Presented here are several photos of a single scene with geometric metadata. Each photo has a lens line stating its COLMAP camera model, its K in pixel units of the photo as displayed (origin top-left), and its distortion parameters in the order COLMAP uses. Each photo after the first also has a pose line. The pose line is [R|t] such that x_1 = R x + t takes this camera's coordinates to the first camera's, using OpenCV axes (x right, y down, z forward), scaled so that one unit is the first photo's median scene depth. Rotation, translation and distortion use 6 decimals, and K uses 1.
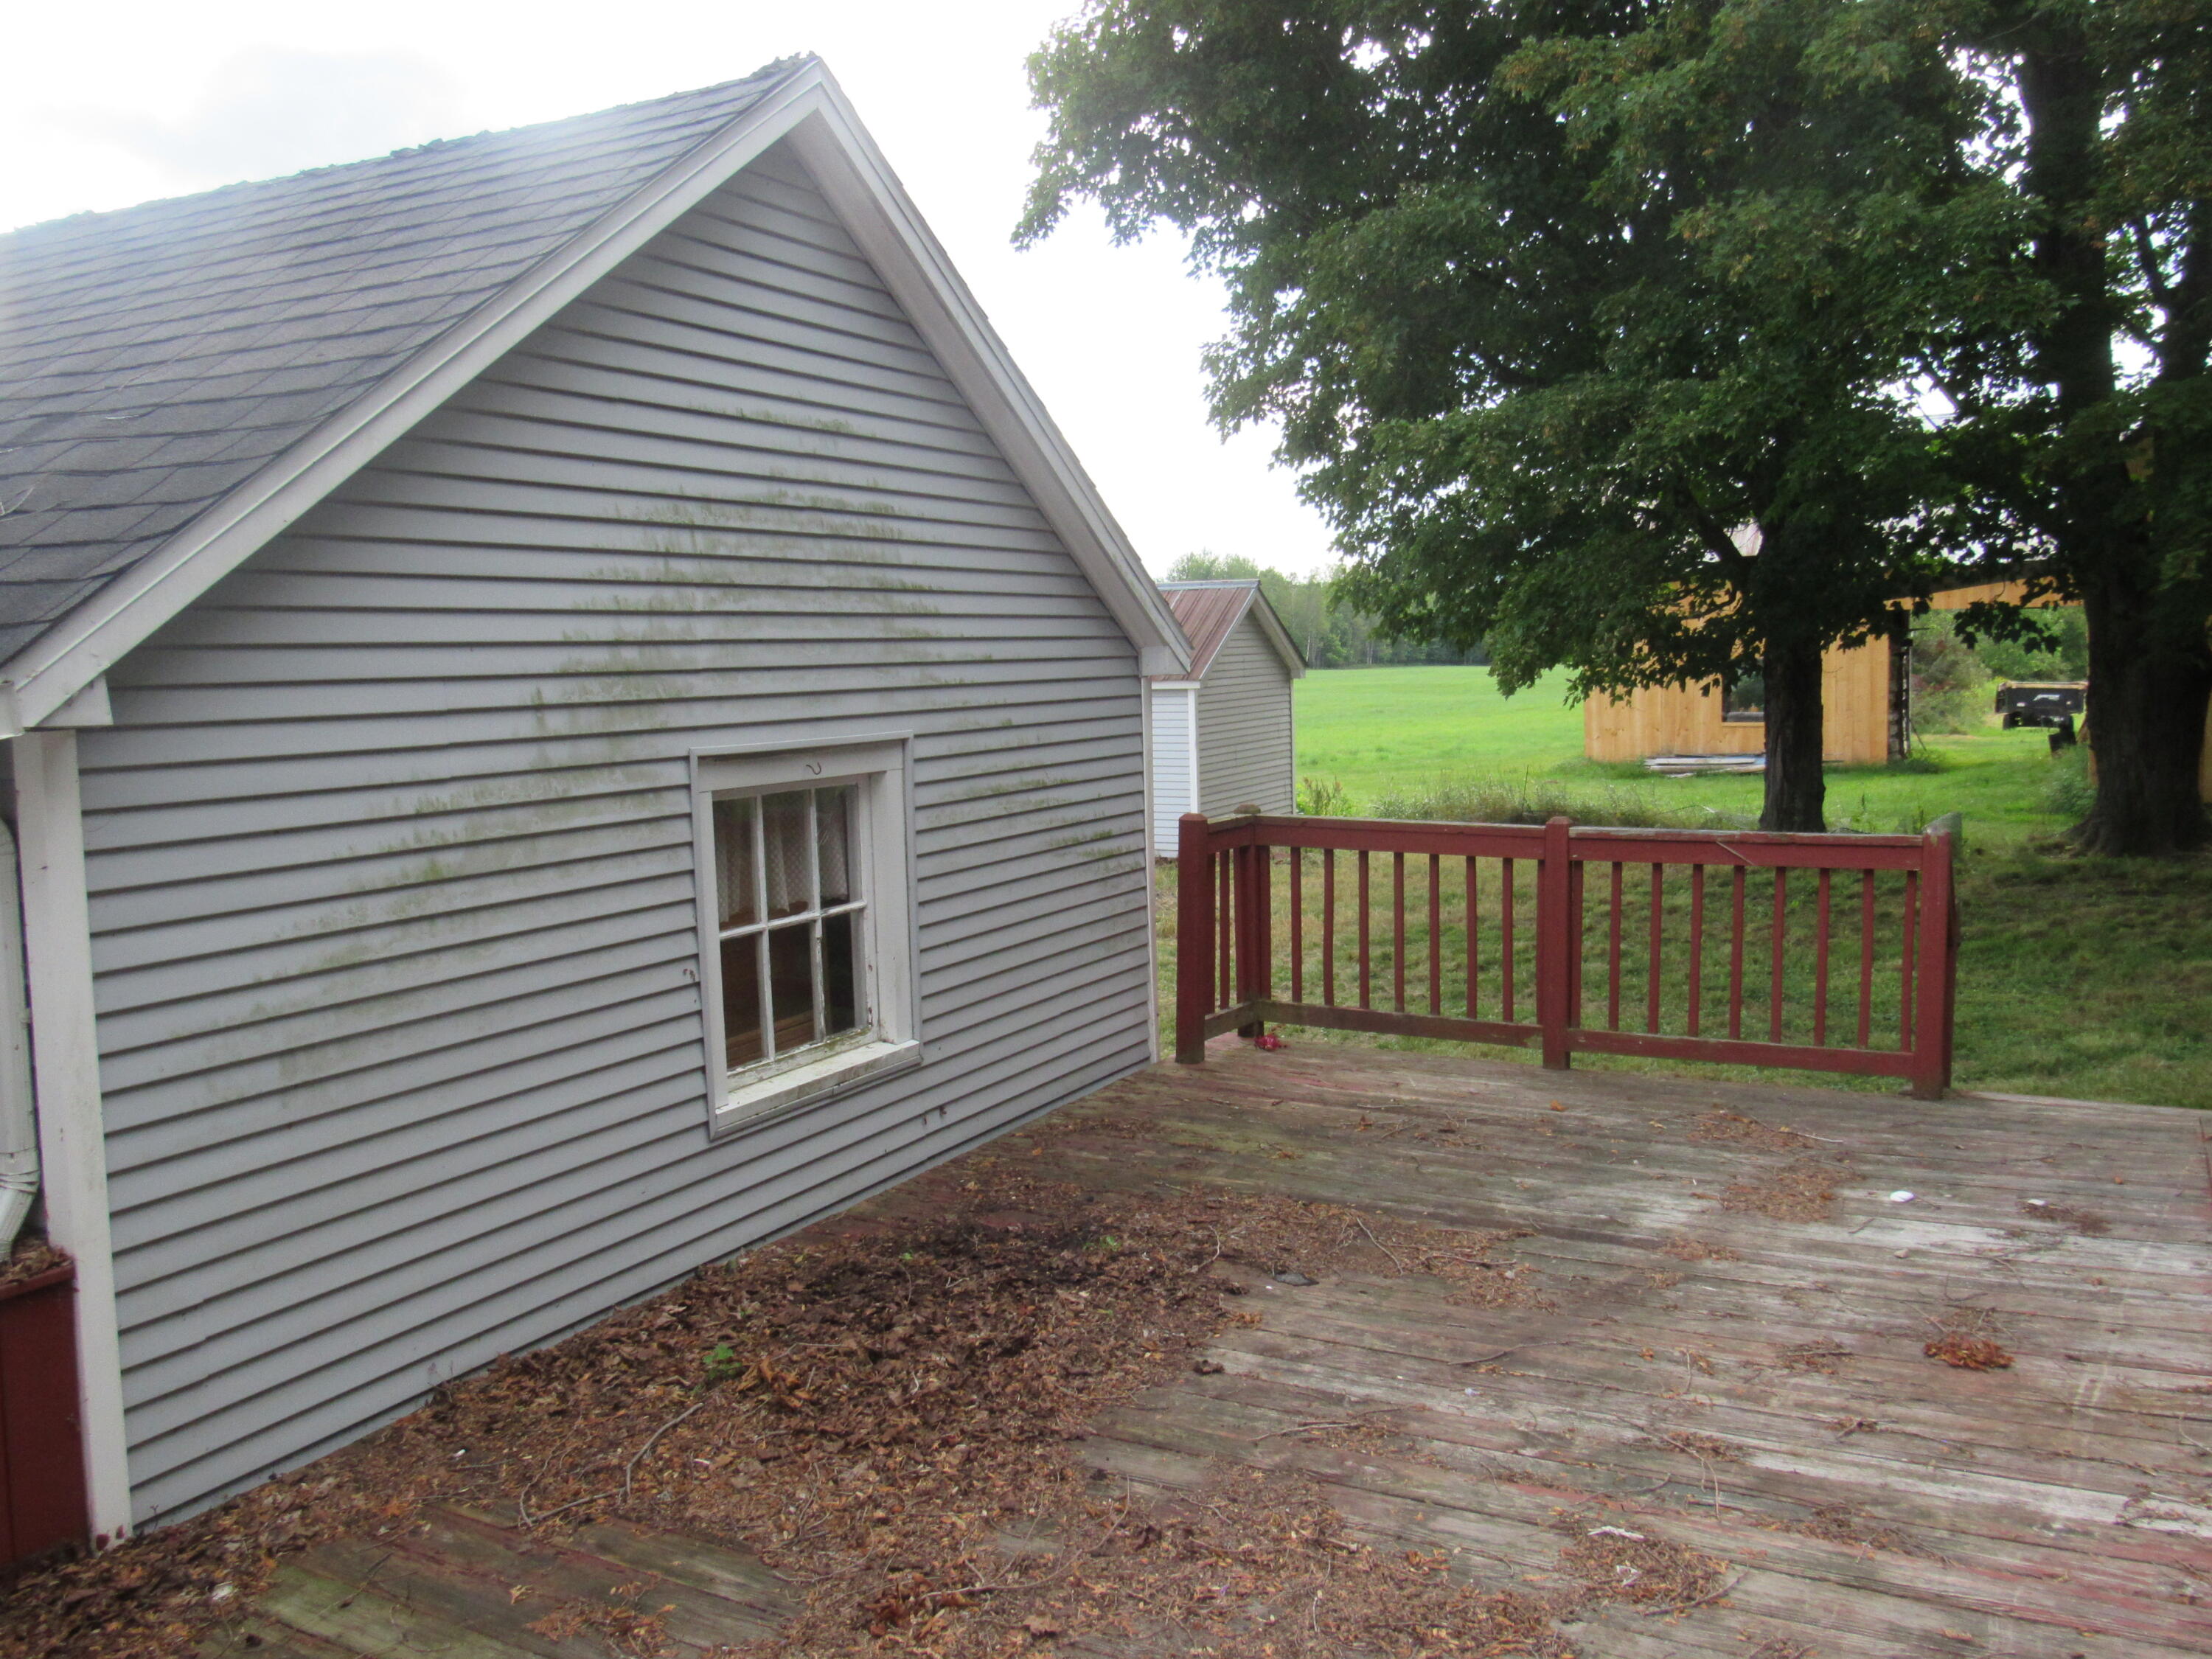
lens RADIAL K [[1901.8, 0, 1117.1], [0, 1901.8, 829.6], [0, 0, 1]] dist [-0.035958, 0.017926]
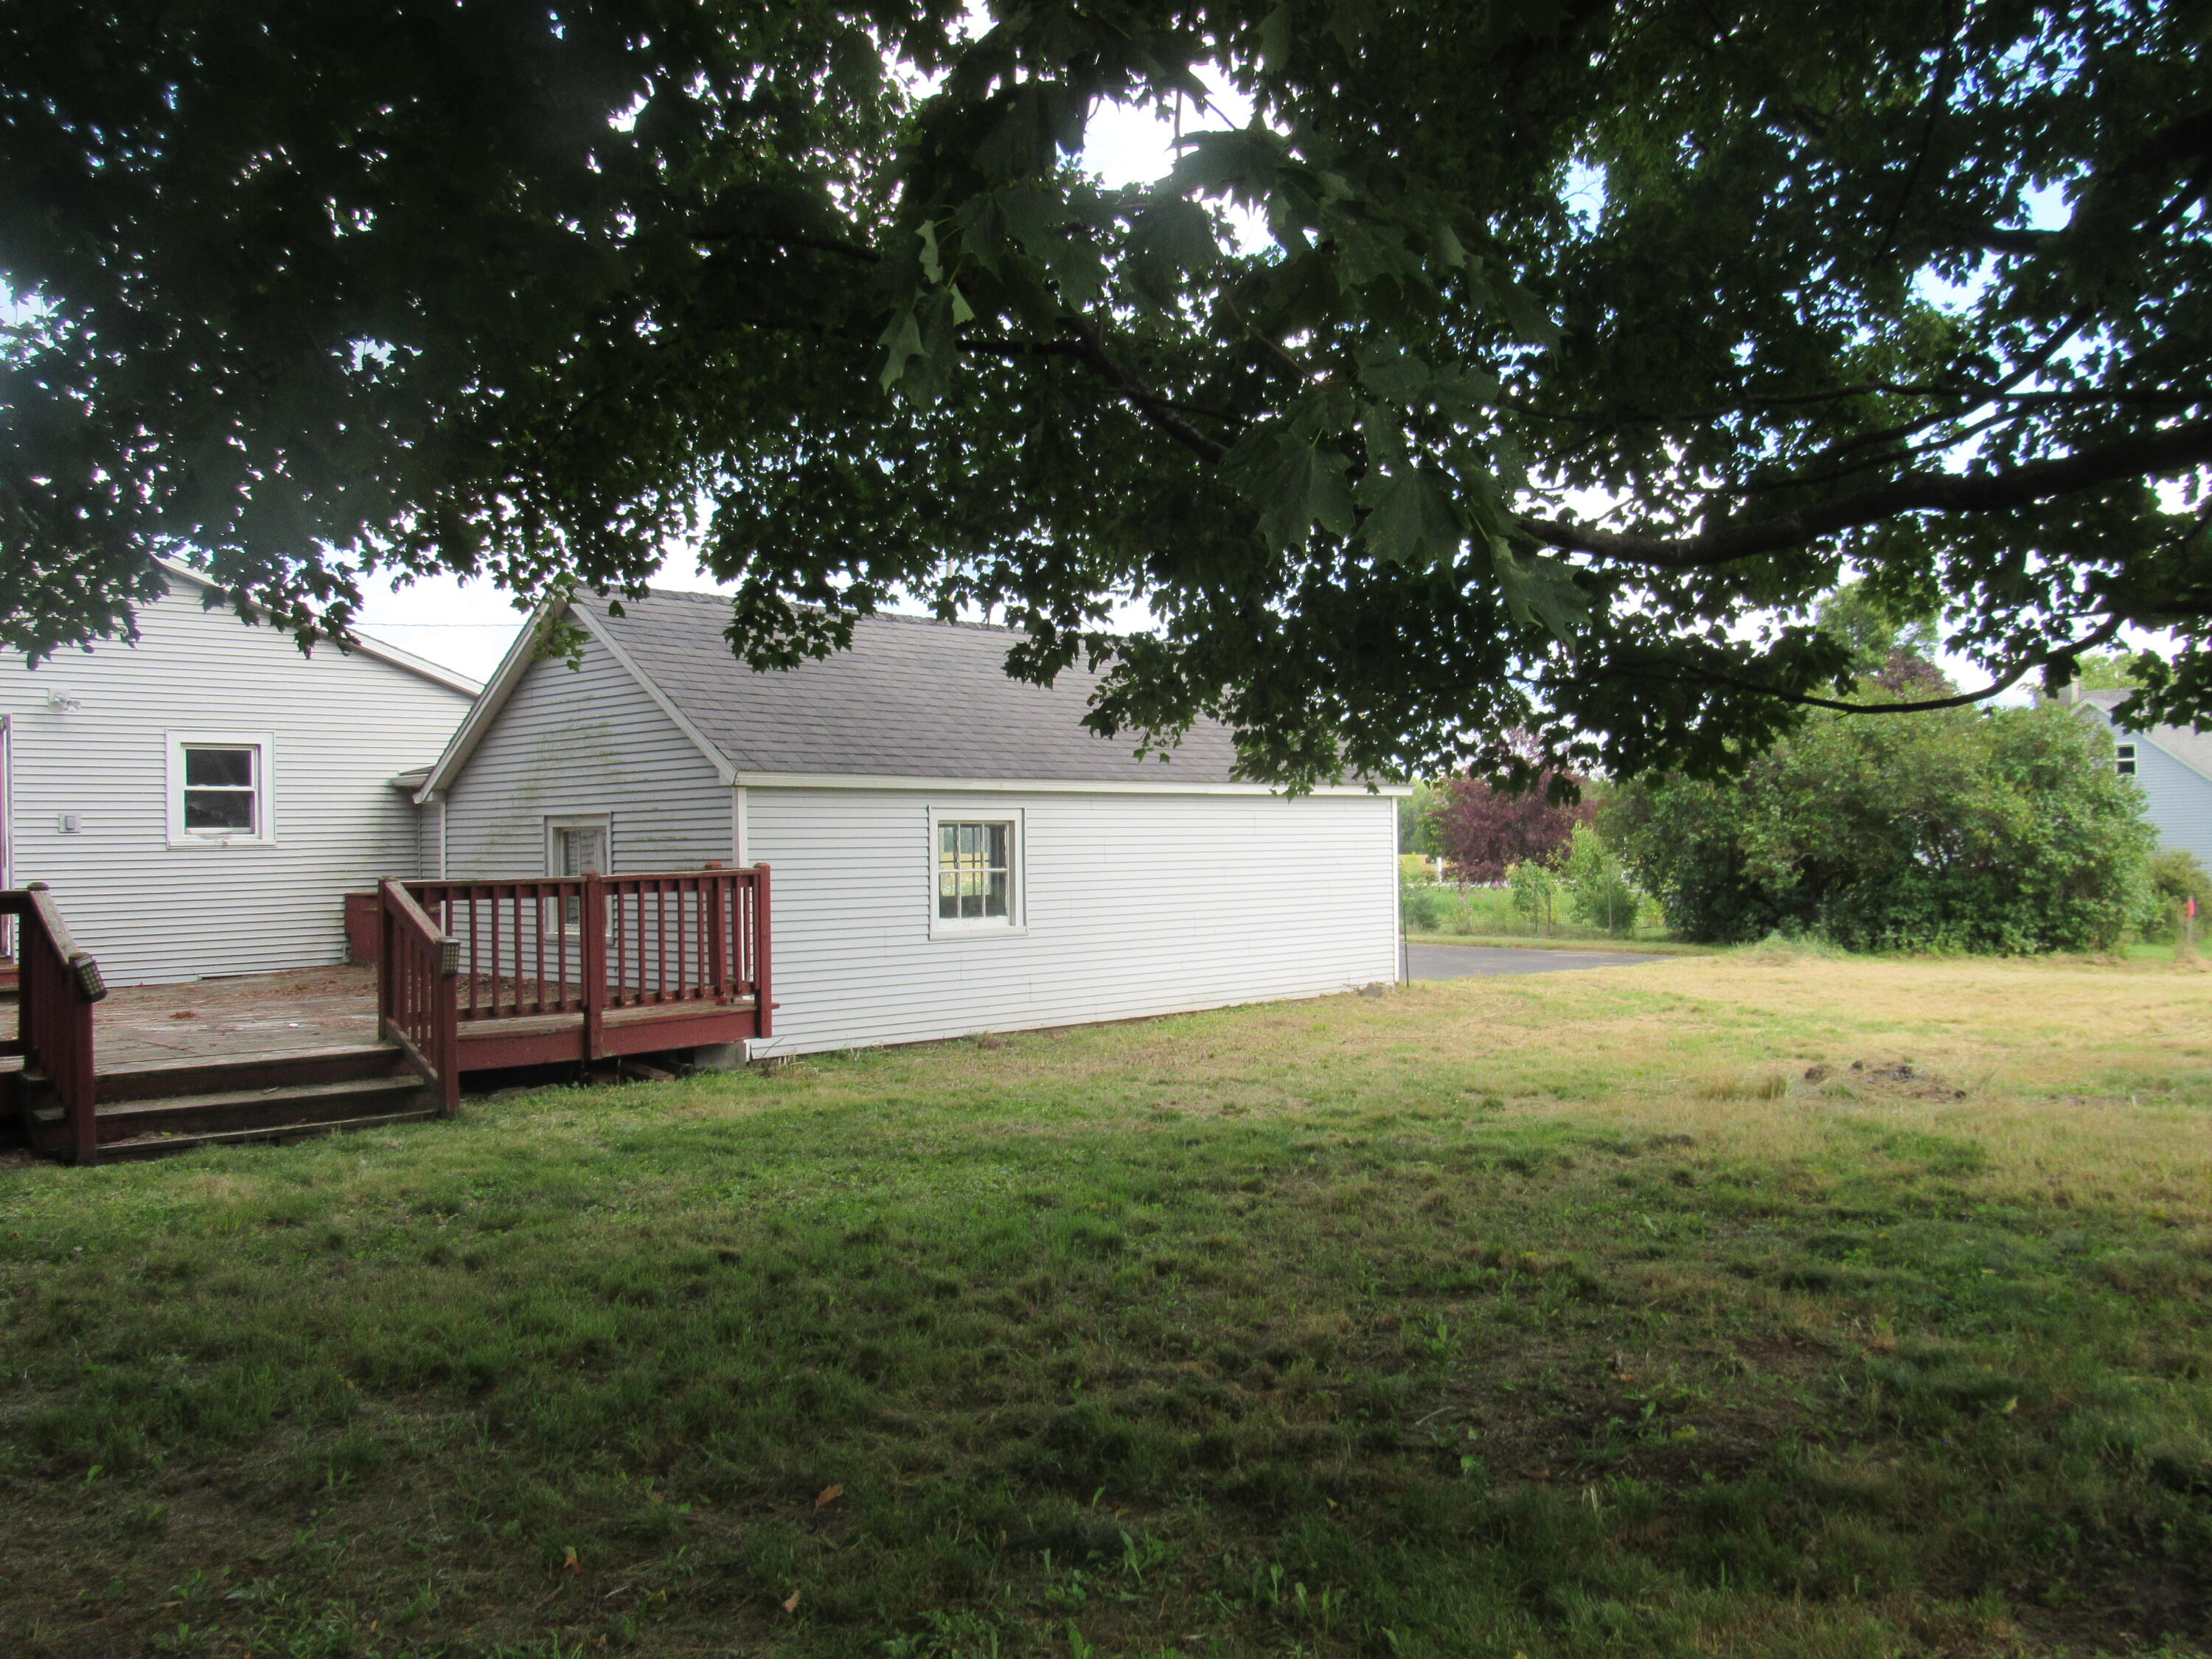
lens RADIAL K [[1901.8, 0, 1096.6], [0, 1901.8, 825.9], [0, 0, 1]] dist [-0.035958, 0.017926]
pose [[-0.303447, 0.020468, -0.952628, 2.484149], [-0.068361, 0.996725, 0.043192, -0.218066], [0.950393, 0.078229, -0.301054, 2.812256]]
